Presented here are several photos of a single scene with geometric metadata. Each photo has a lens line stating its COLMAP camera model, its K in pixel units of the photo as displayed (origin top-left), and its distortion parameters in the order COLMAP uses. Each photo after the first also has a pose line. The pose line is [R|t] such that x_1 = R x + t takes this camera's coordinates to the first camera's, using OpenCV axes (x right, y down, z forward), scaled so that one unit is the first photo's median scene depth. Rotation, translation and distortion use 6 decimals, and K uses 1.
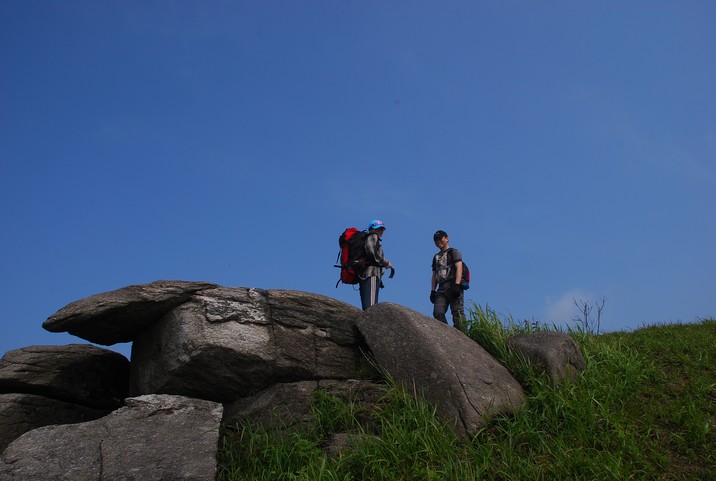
lens RADIAL K [[570.2, 0, 359.2], [0, 570.2, 242.3], [0, 0, 1]] dist [-0.148087, 0.057311]
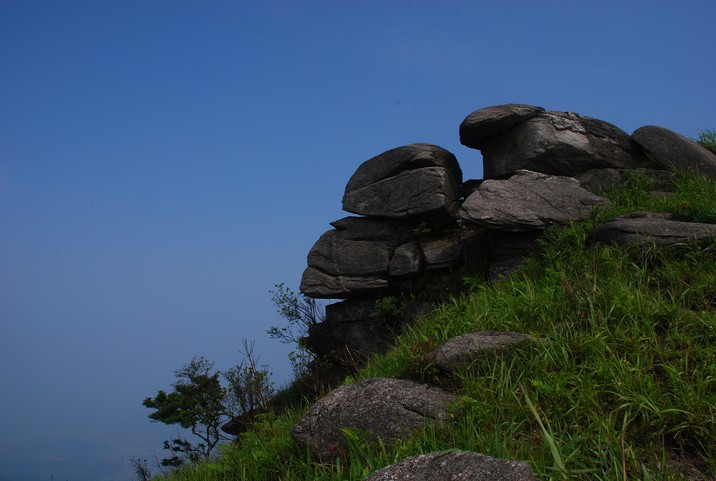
lens RADIAL K [[570.2, 0, 357.0], [0, 570.2, 239.1], [0, 0, 1]] dist [-0.148087, 0.057311]
pose [[0.996073, 0.055049, -0.069347, -0.706245], [-0.036934, 0.970163, 0.239625, 0.083293], [0.080469, -0.236123, 0.968386, -0.687905]]
